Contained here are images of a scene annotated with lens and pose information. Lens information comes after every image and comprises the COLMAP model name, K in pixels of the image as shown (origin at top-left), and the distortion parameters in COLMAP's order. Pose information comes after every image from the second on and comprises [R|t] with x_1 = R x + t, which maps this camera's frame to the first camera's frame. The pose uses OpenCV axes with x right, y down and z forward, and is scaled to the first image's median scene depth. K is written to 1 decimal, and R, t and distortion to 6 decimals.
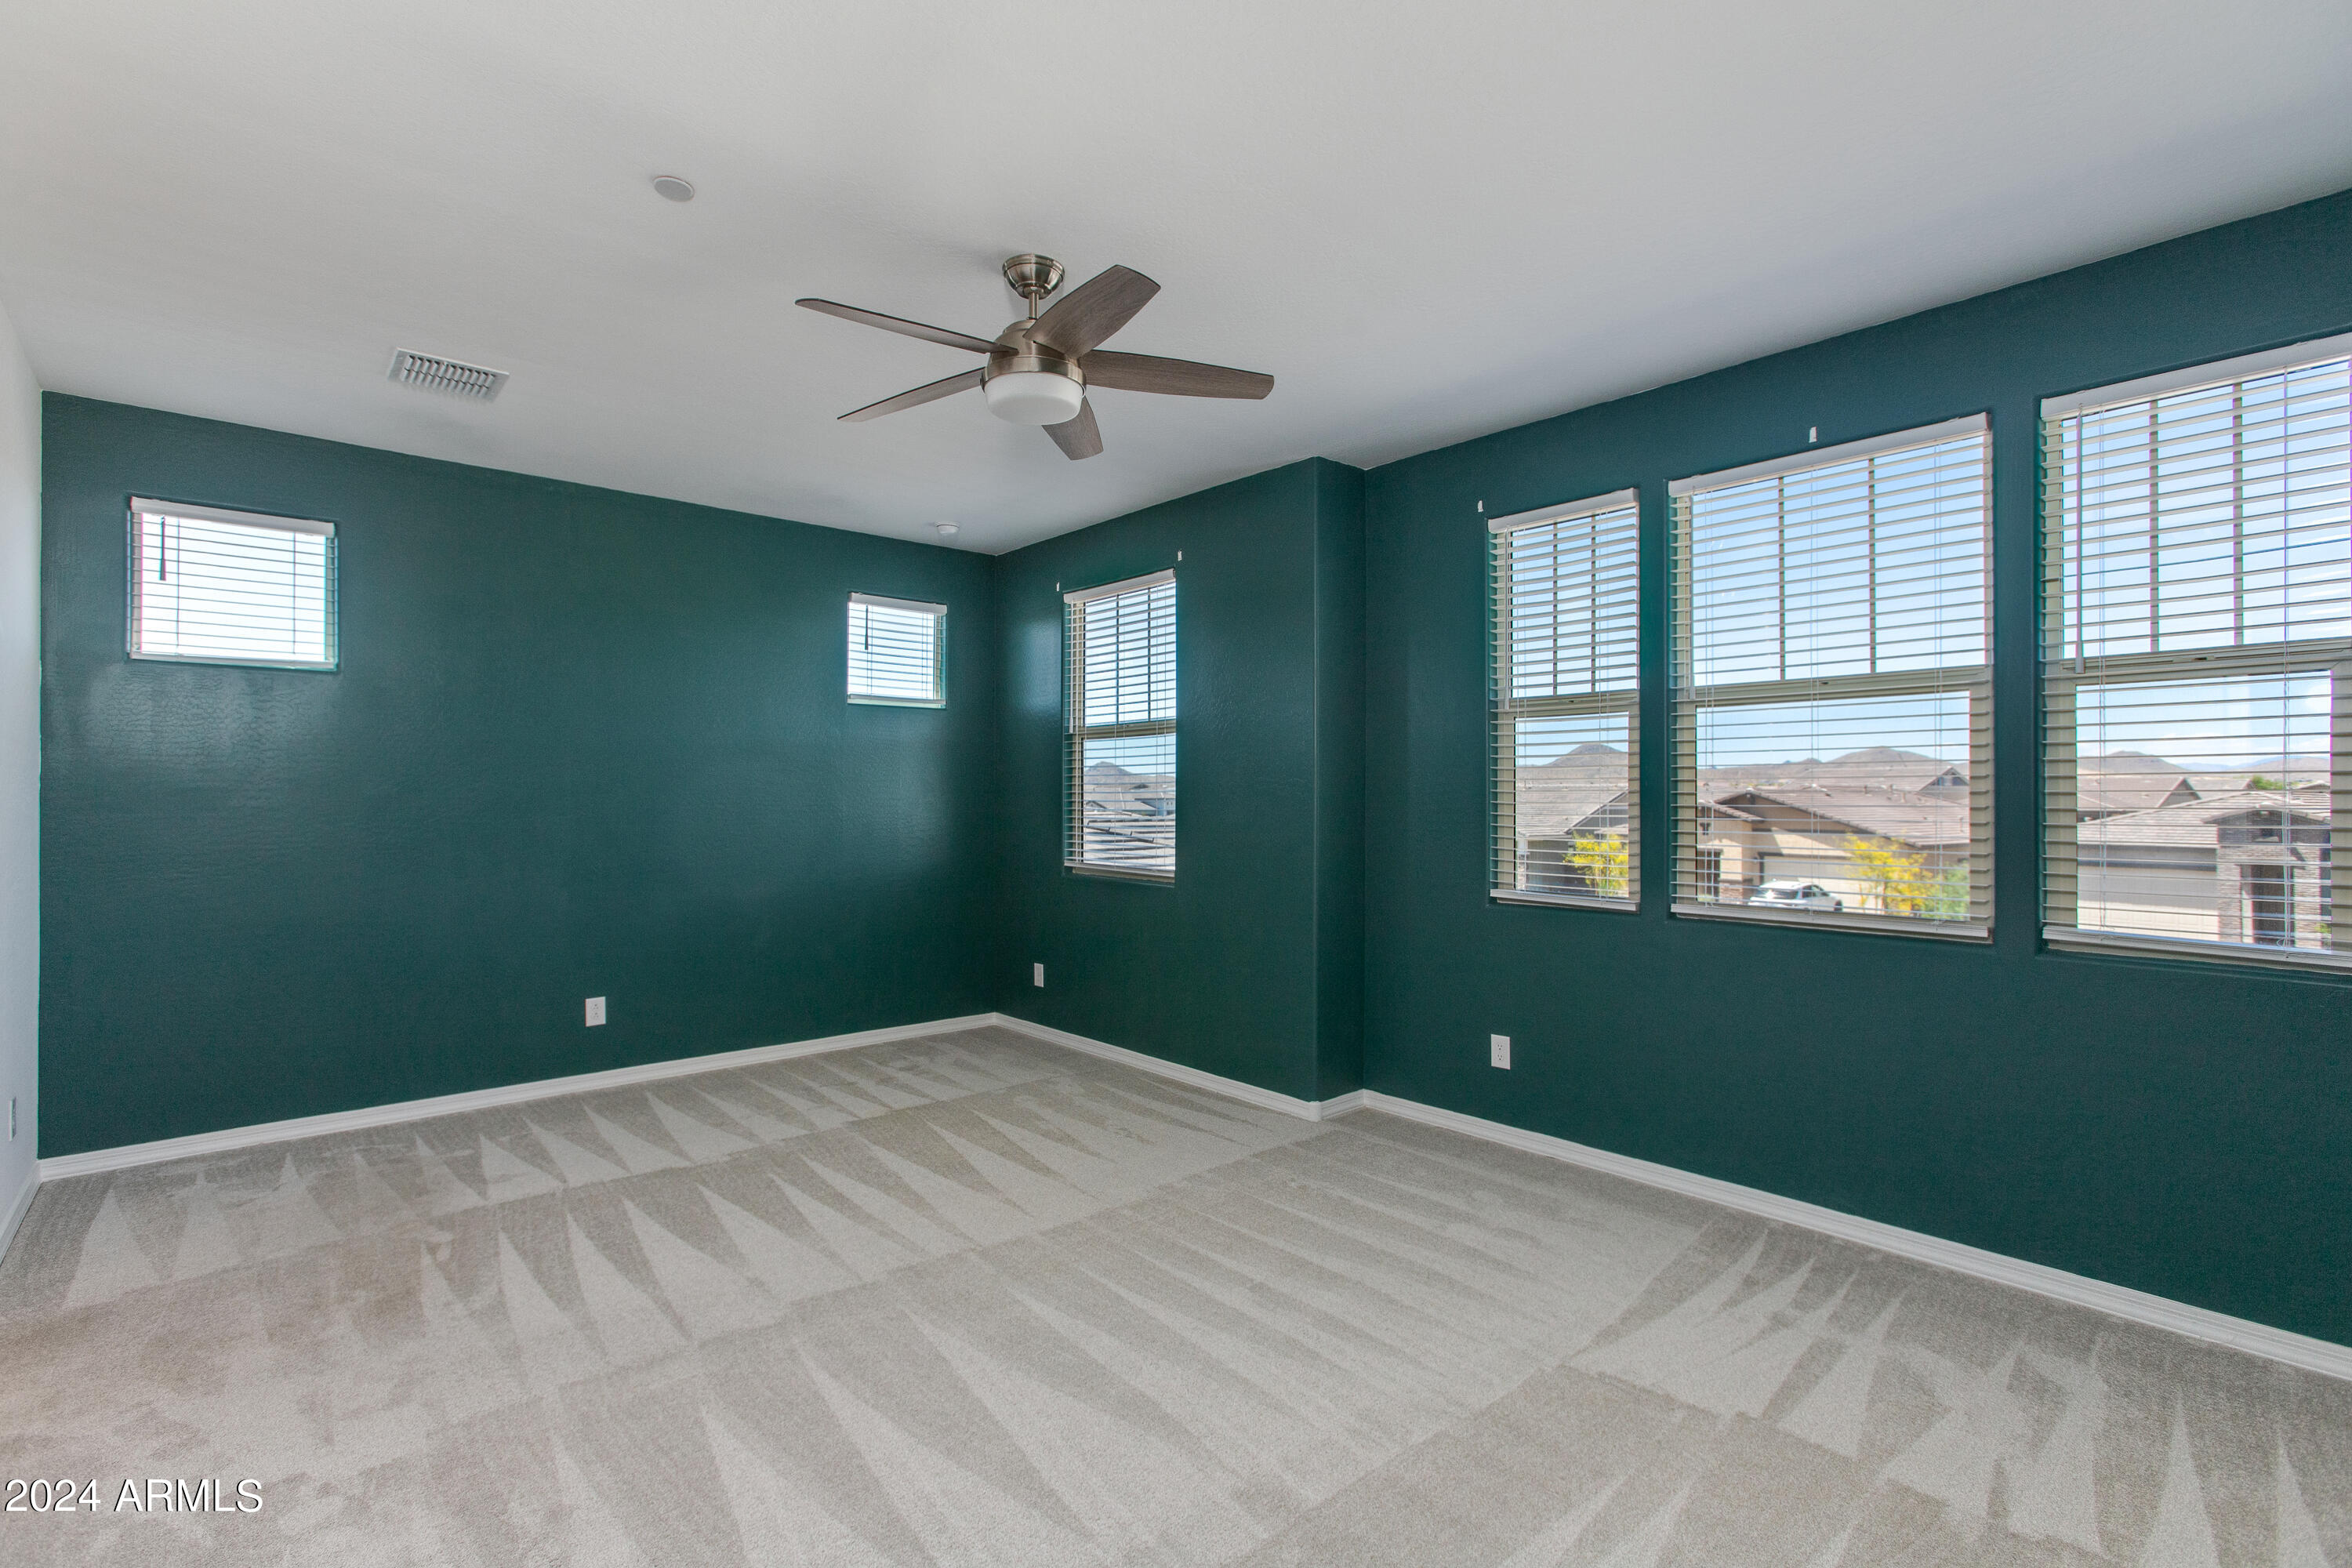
lens RADIAL K [[1063.0, 0, 1169.8], [0, 1063.0, 805.7], [0, 0, 1]] dist [-0.000798, 0.001618]
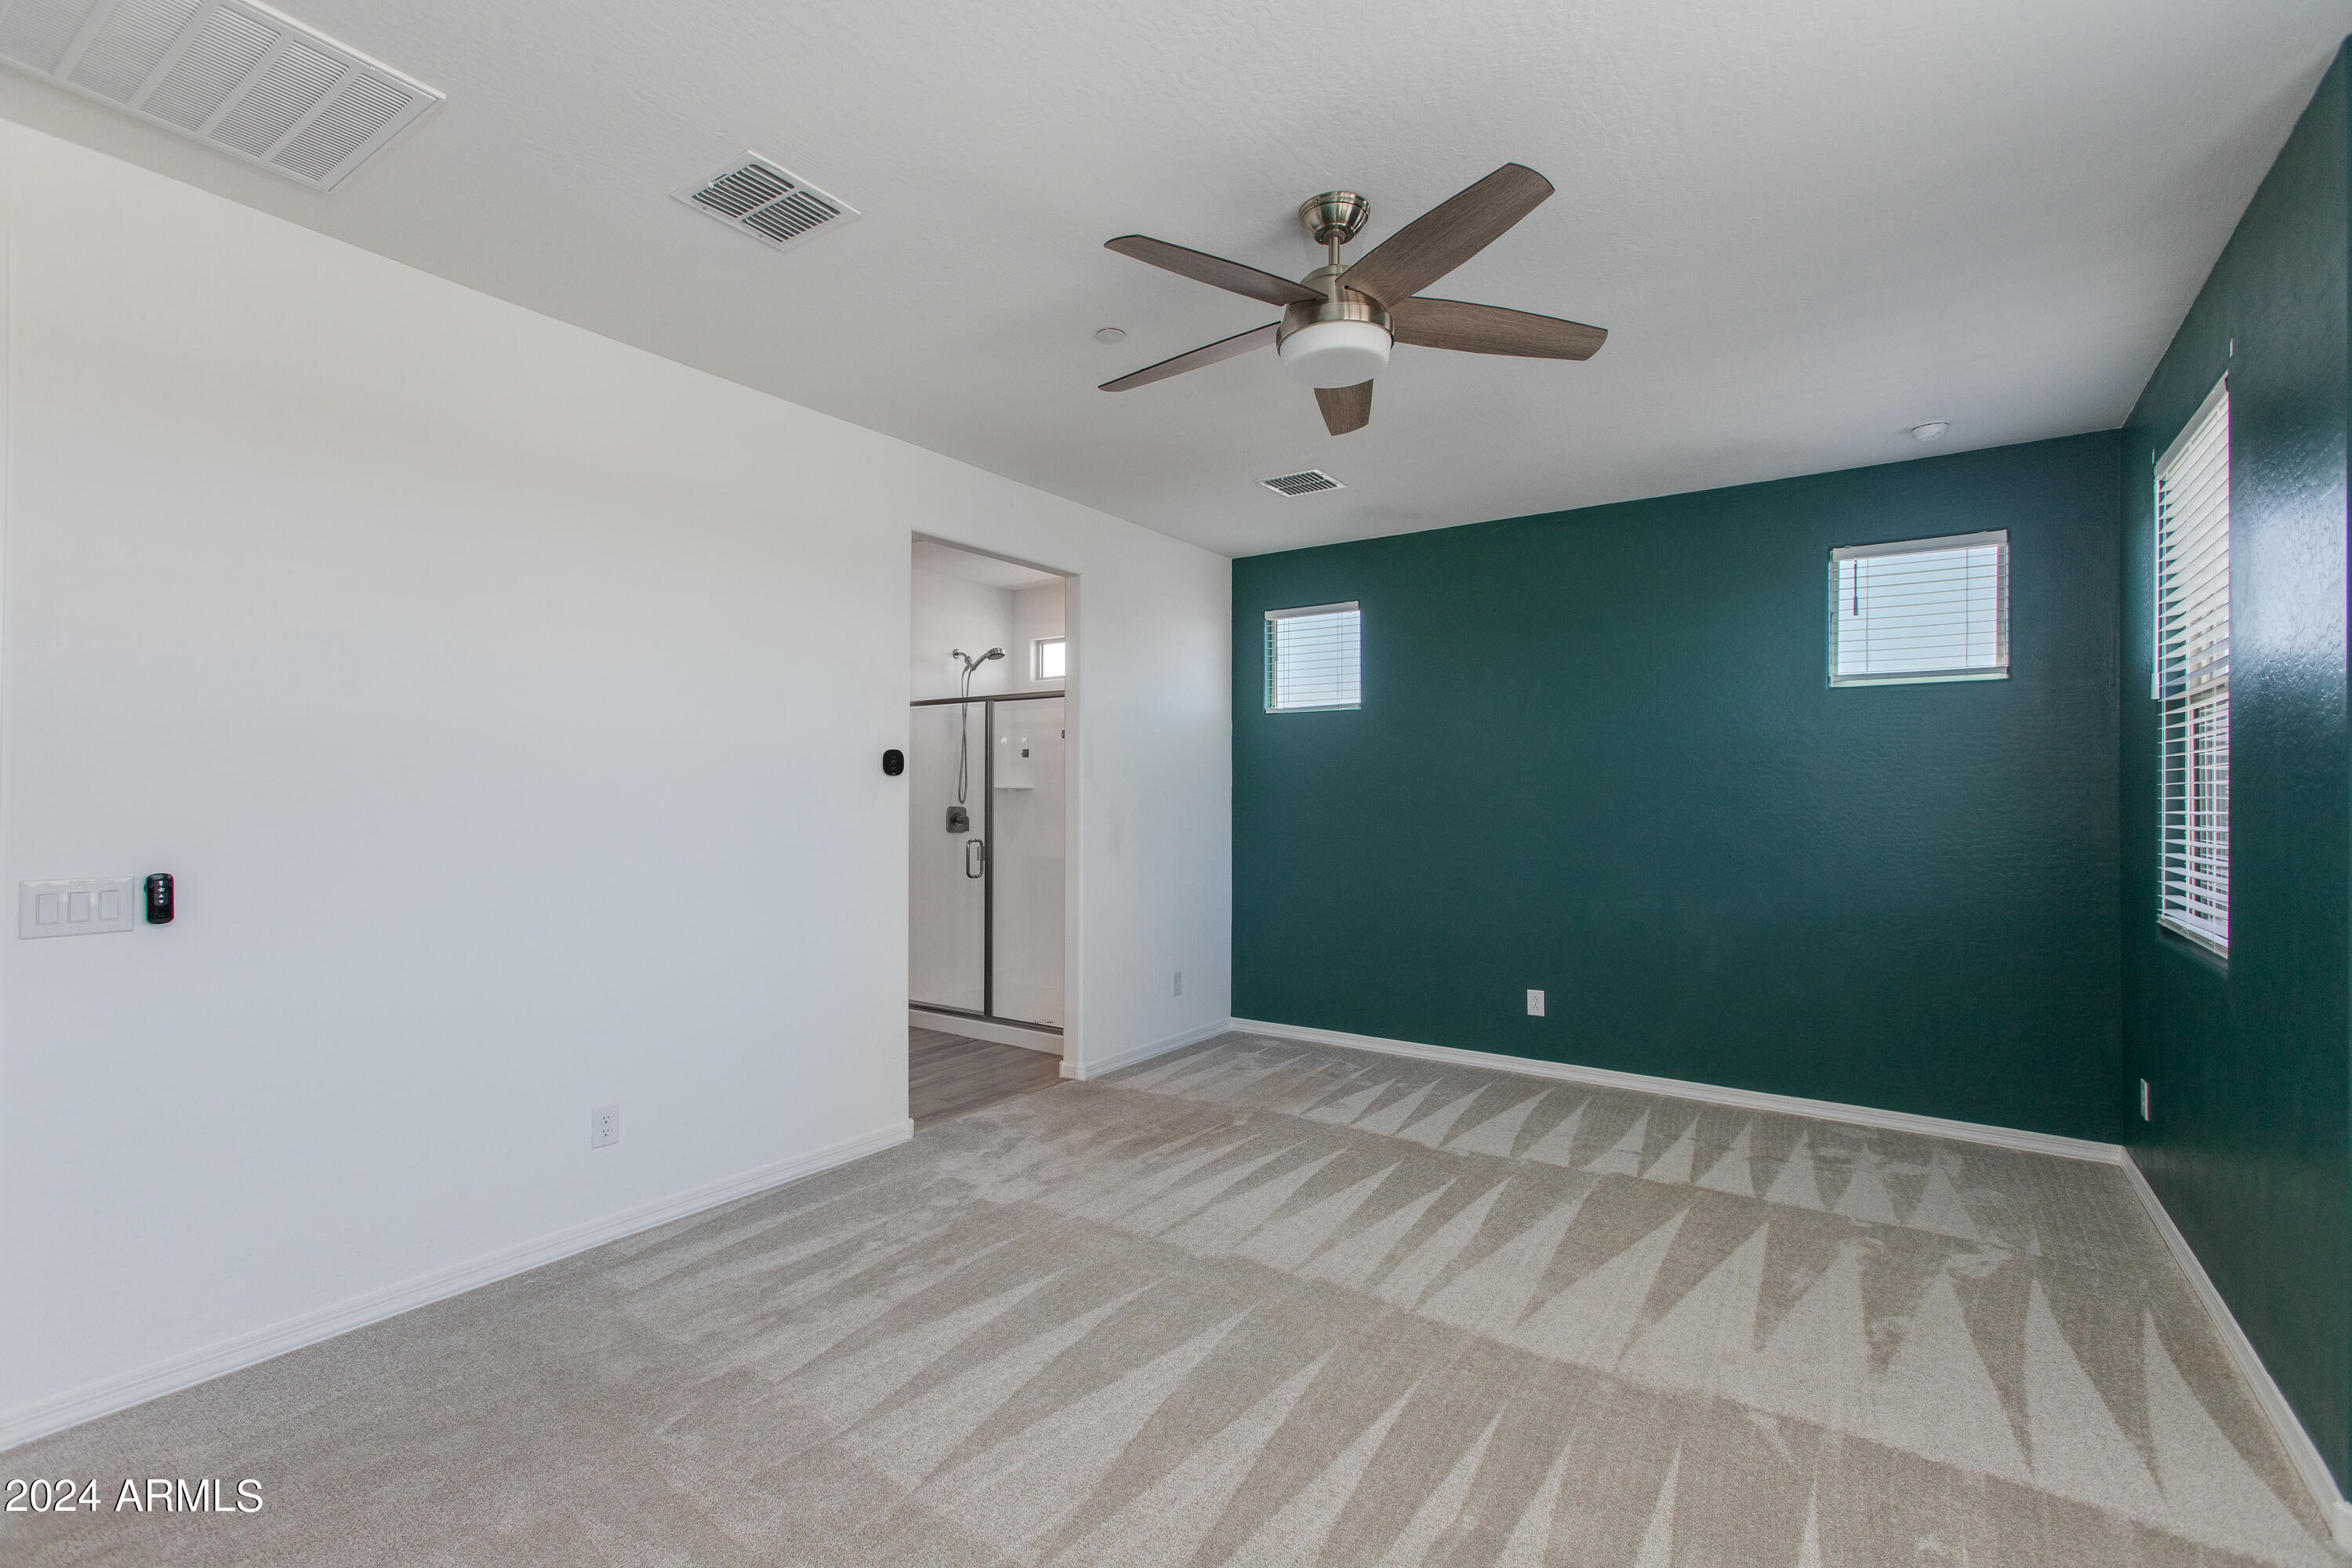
lens RADIAL K [[1063.0, 0, 1169.8], [0, 1063.0, 805.7], [0, 0, 1]] dist [-0.000798, 0.001618]
pose [[0.232837, 0.005740, -0.972499, 0.524656], [-0.011883, 0.999925, 0.003056, -0.004996], [0.972443, 0.010844, 0.232888, 0.492492]]
